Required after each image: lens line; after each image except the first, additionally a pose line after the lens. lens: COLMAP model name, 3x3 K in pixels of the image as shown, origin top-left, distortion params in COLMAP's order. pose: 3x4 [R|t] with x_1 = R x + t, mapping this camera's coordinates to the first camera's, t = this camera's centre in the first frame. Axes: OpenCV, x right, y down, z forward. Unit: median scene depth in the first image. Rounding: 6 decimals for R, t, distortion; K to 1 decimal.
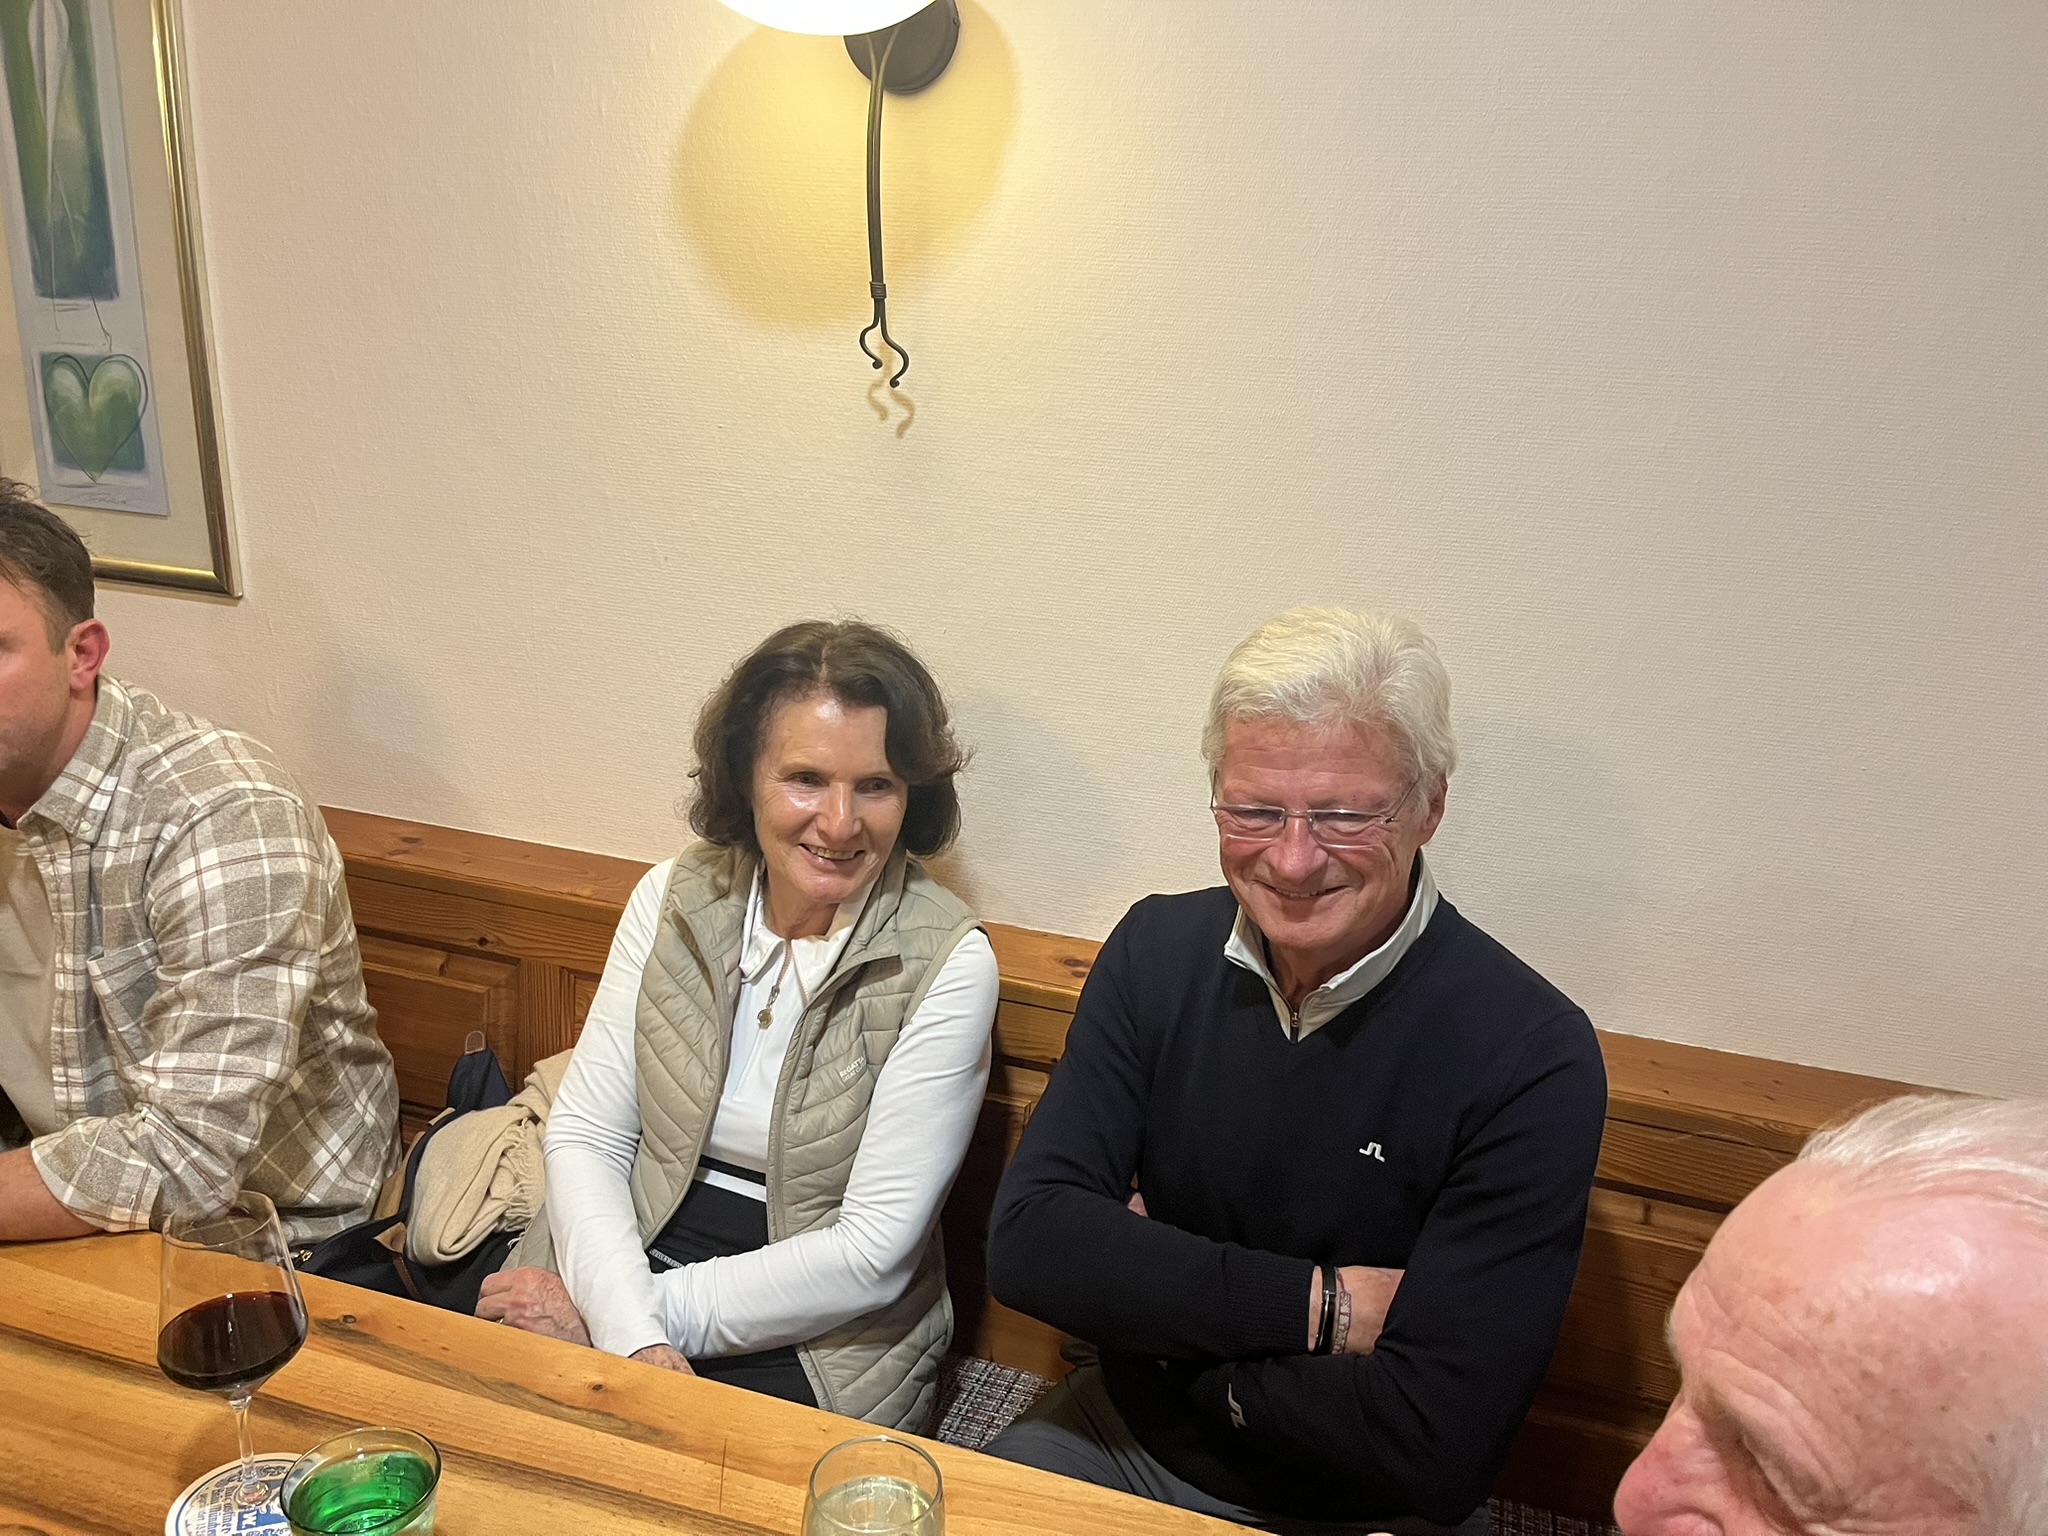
lens RADIAL K [[1562.3, 0, 1079.0], [0, 1562.3, 789.7], [0, 0, 1]] dist [0.065834, -0.091766]
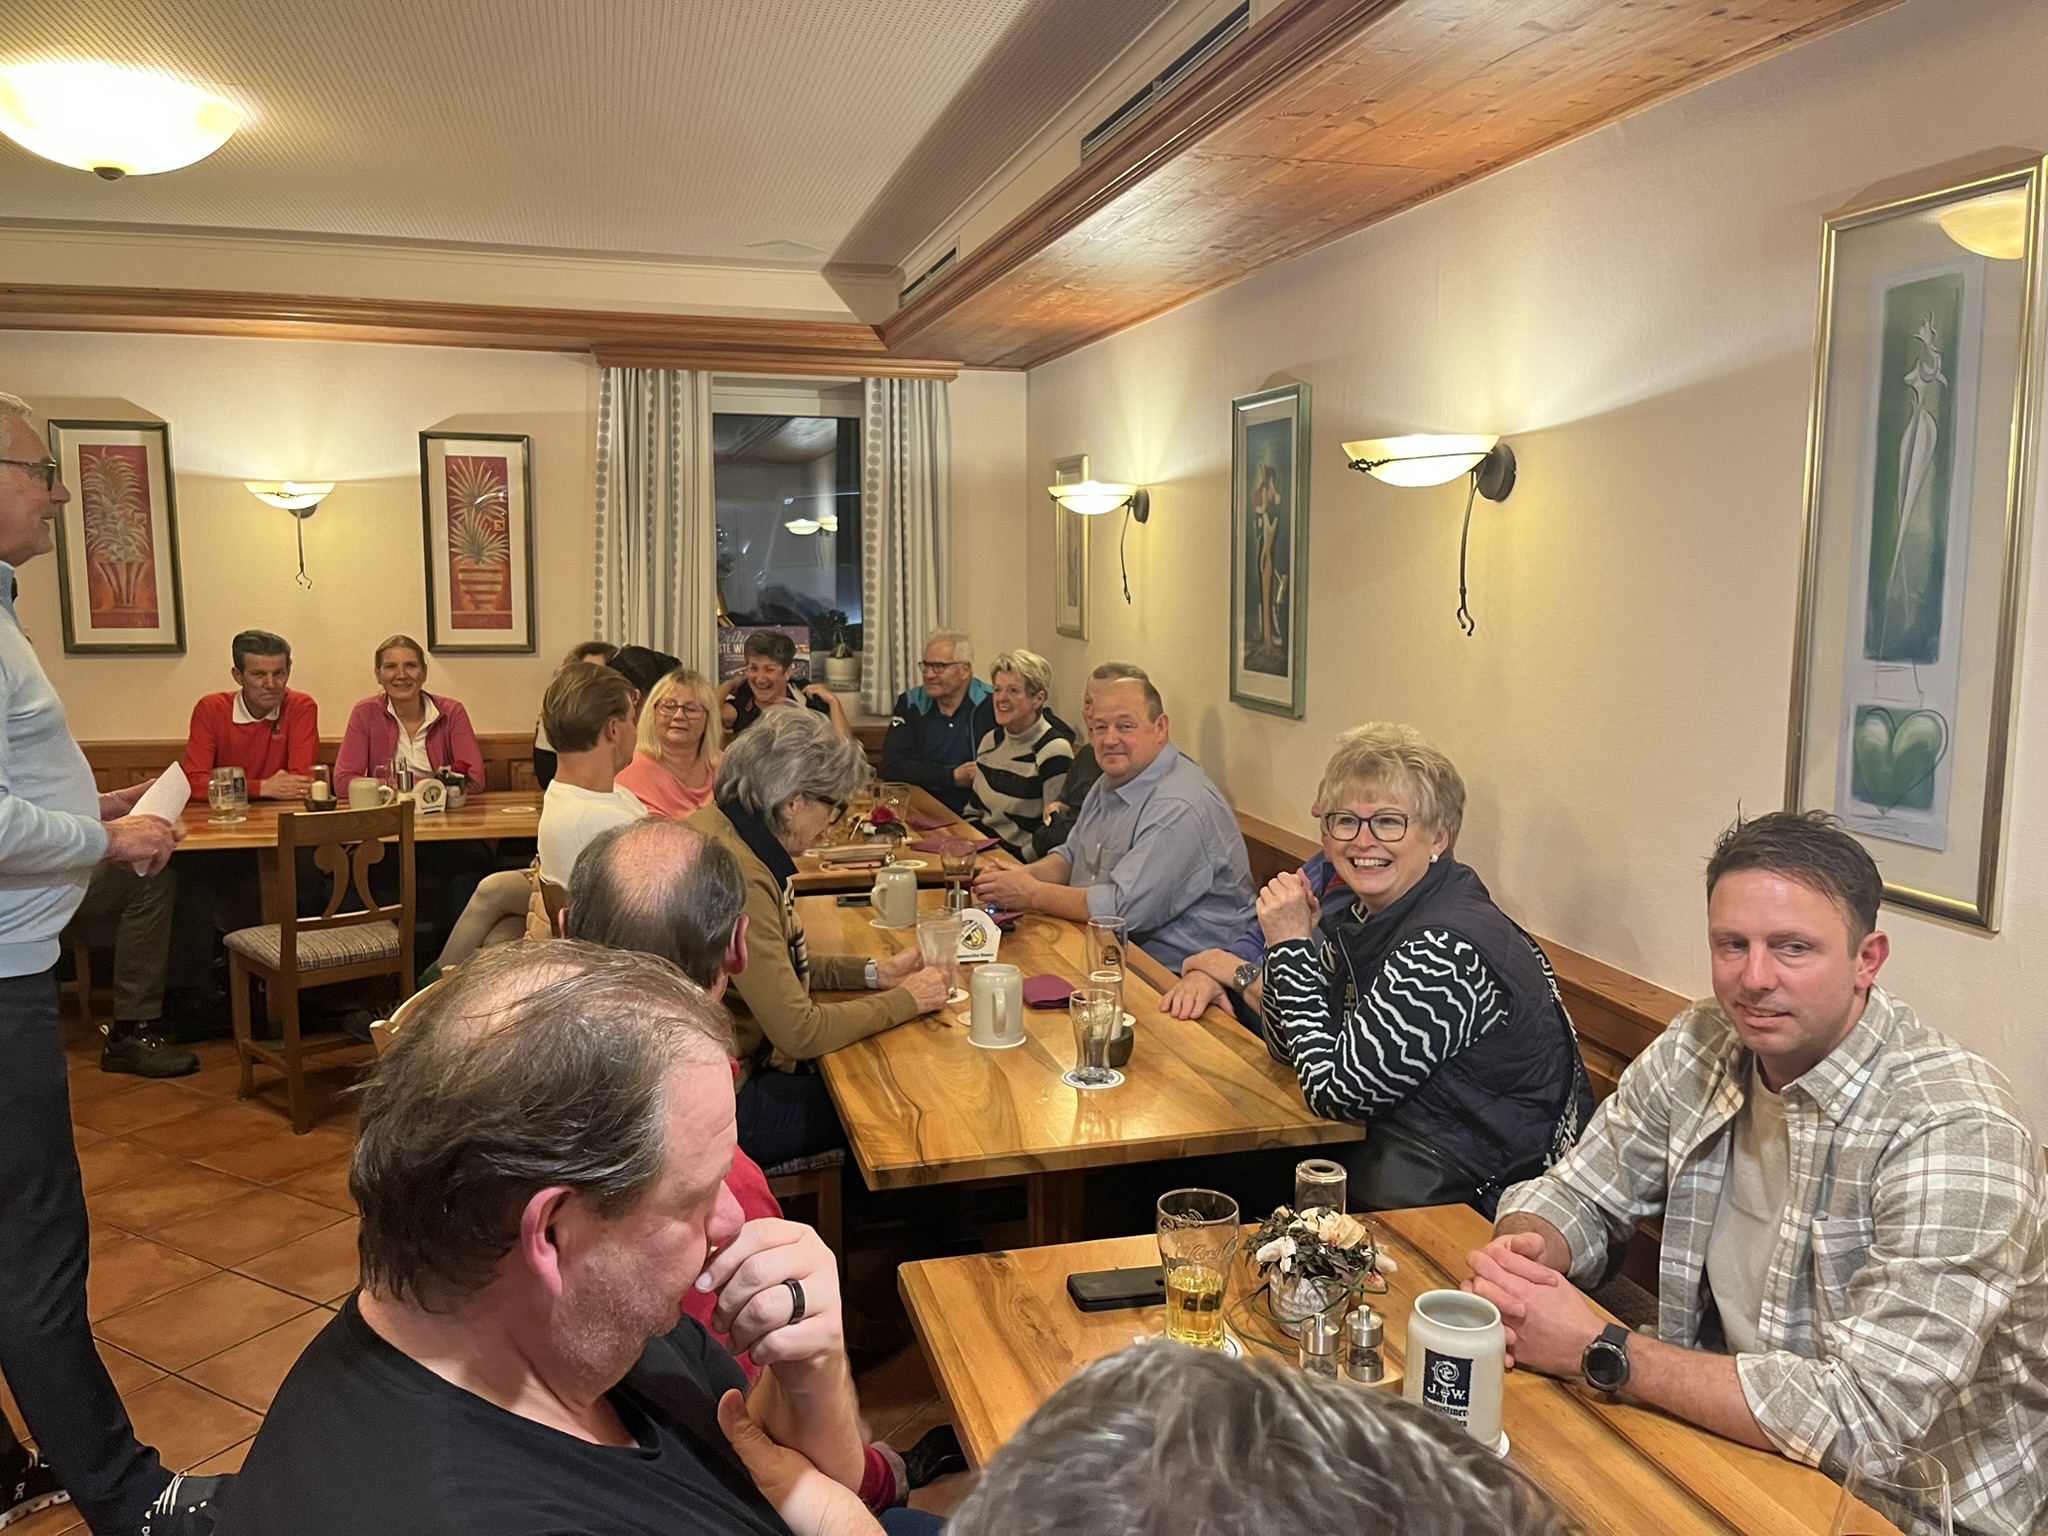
lens RADIAL K [[1562.3, 0, 1036.1], [0, 1562.3, 771.5], [0, 0, 1]] dist [0.065834, -0.091766]
pose [[0.520156, 0.068195, -0.851344, 0.050064], [-0.244889, 0.966861, -0.072174, 0.012254], [0.818210, 0.246027, 0.519619, -0.166095]]
